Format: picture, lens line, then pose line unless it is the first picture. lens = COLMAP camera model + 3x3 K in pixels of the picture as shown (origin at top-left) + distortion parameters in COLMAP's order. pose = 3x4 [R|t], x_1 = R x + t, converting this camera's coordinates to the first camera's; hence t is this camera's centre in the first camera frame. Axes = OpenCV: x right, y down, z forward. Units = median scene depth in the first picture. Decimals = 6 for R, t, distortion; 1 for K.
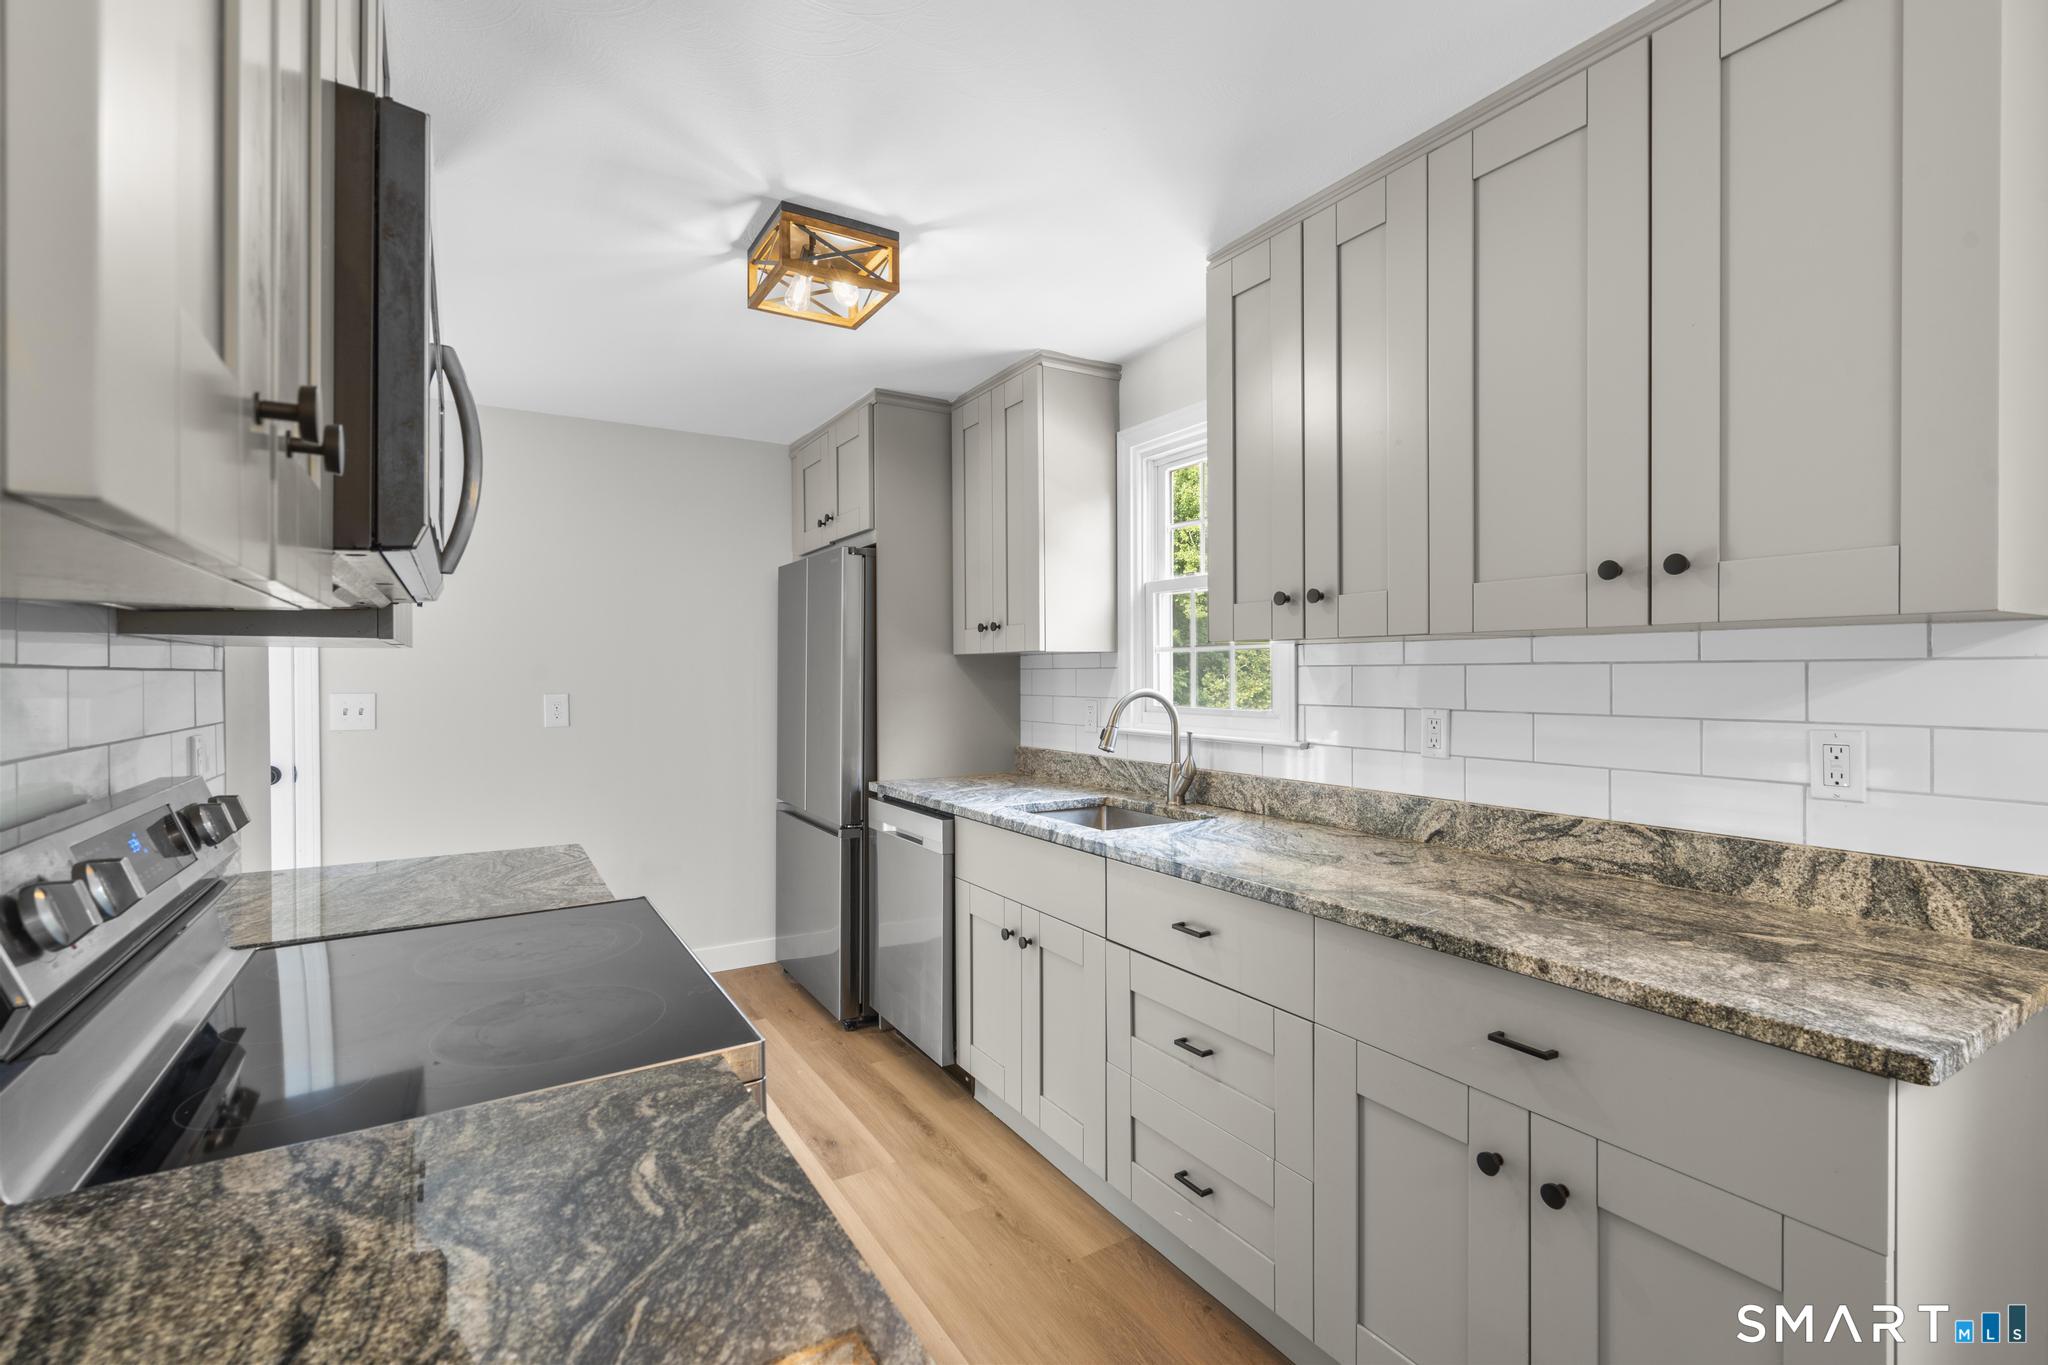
lens RADIAL K [[925.6, 0, 1024.1], [0, 925.6, 674.7], [0, 0, 1]] dist [-0.000112, -0.000035]
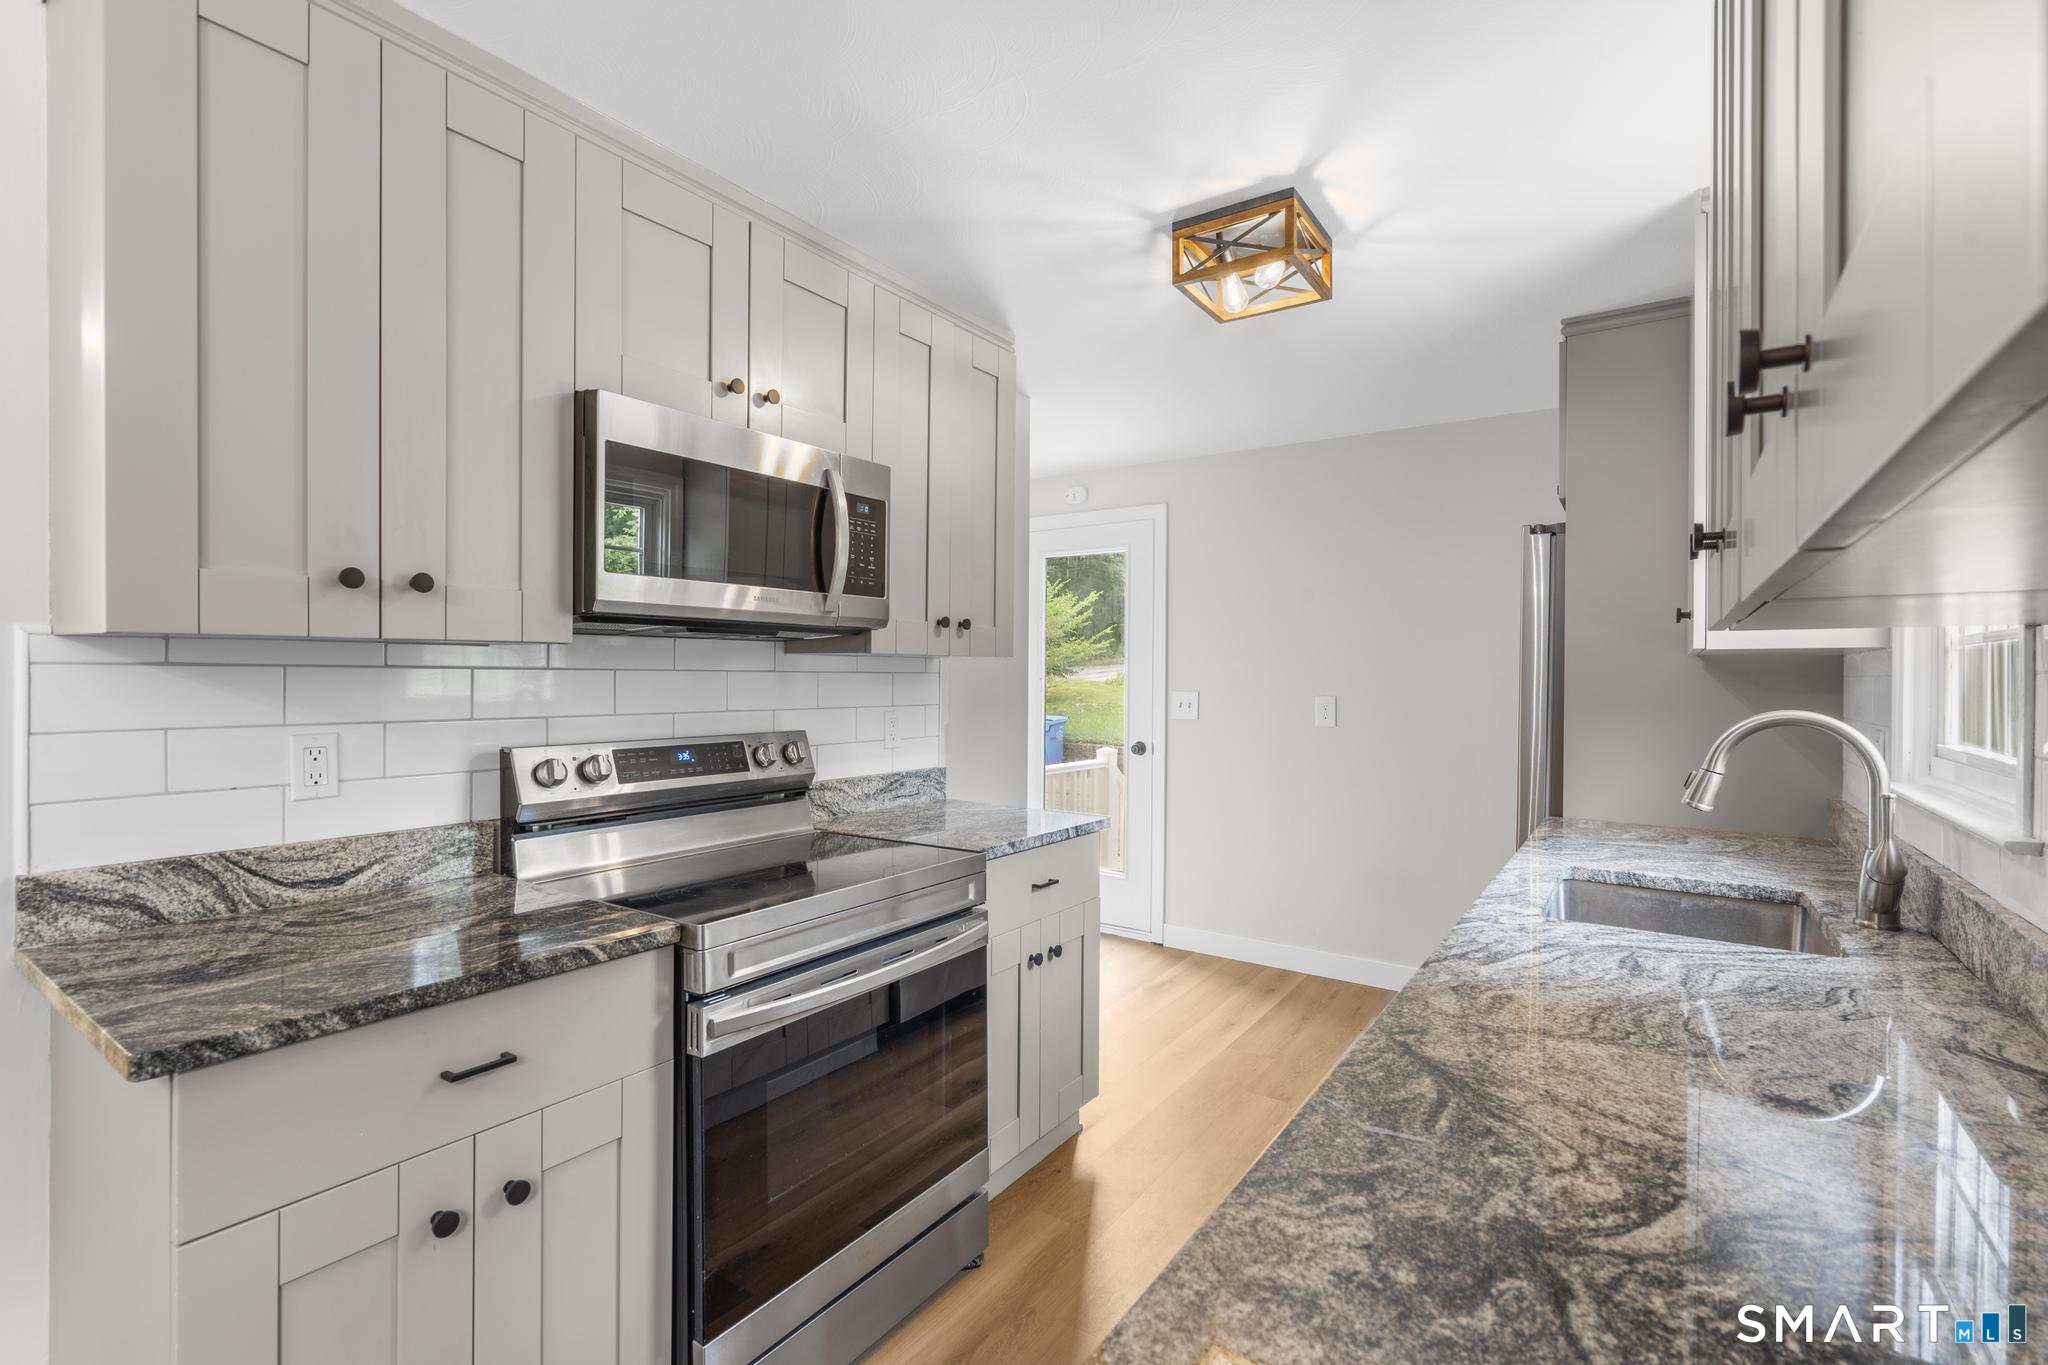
lens RADIAL K [[925.6, 0, 1024.1], [0, 925.6, 674.7], [0, 0, 1]] dist [-0.000112, -0.000035]
pose [[0.400086, 0.005004, -0.916464, 0.538565], [-0.007890, 0.999967, 0.002016, -0.005751], [0.916444, 0.006425, 0.400112, 0.375586]]
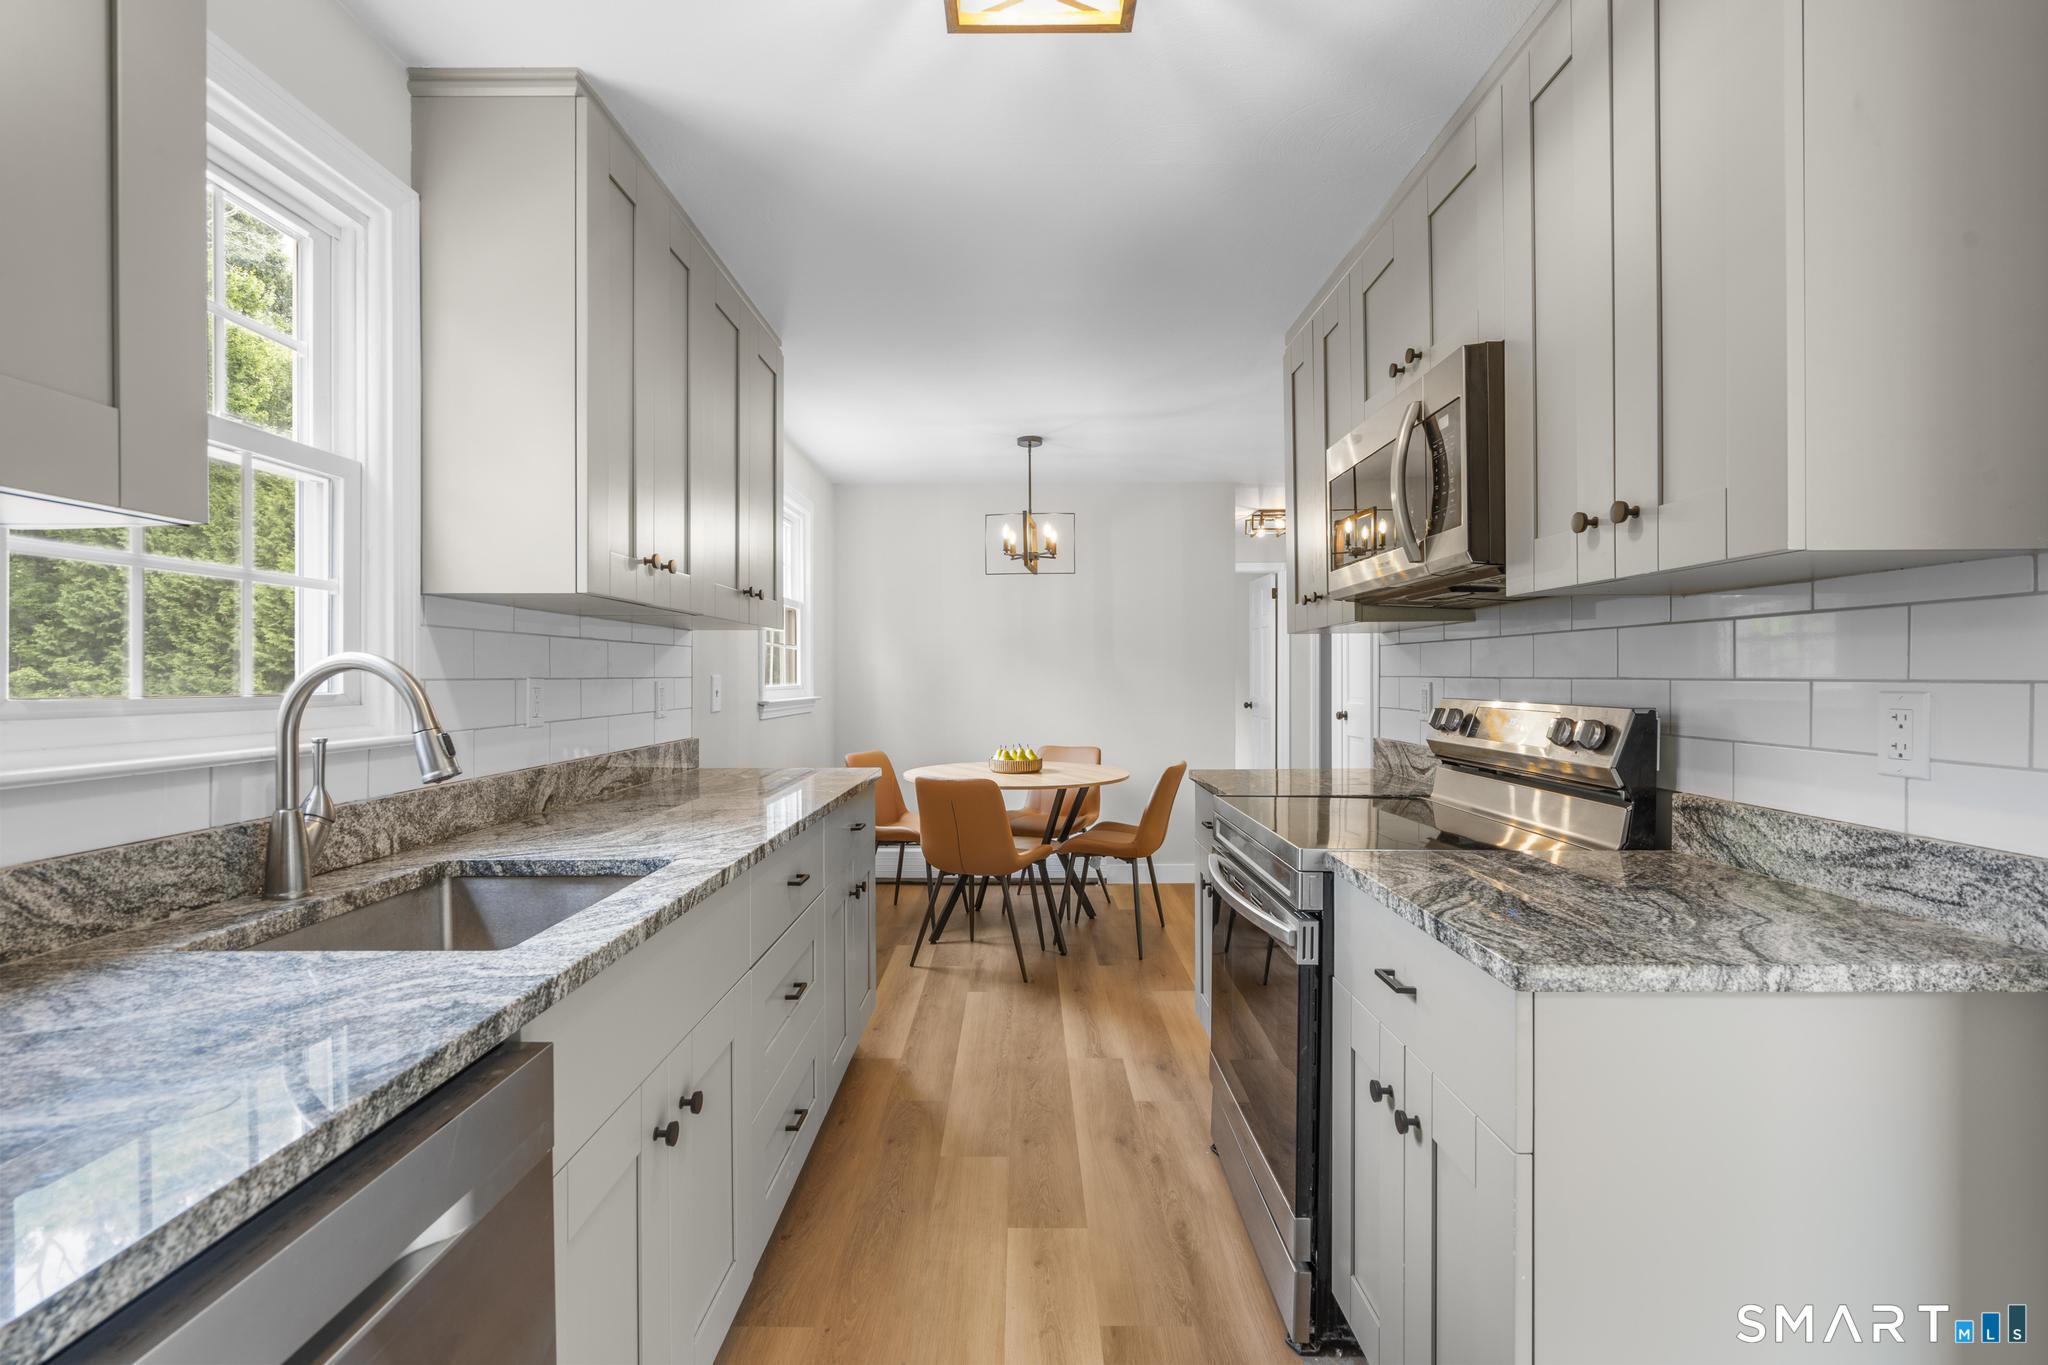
lens RADIAL K [[925.6, 0, 1024.1], [0, 925.6, 674.7], [0, 0, 1]] dist [-0.000112, -0.000035]
pose [[-0.849526, 0.005564, 0.527518, -0.474106], [0.007228, 0.999973, 0.001093, 0.031832], [-0.527498, 0.004741, -0.849543, 1.389733]]
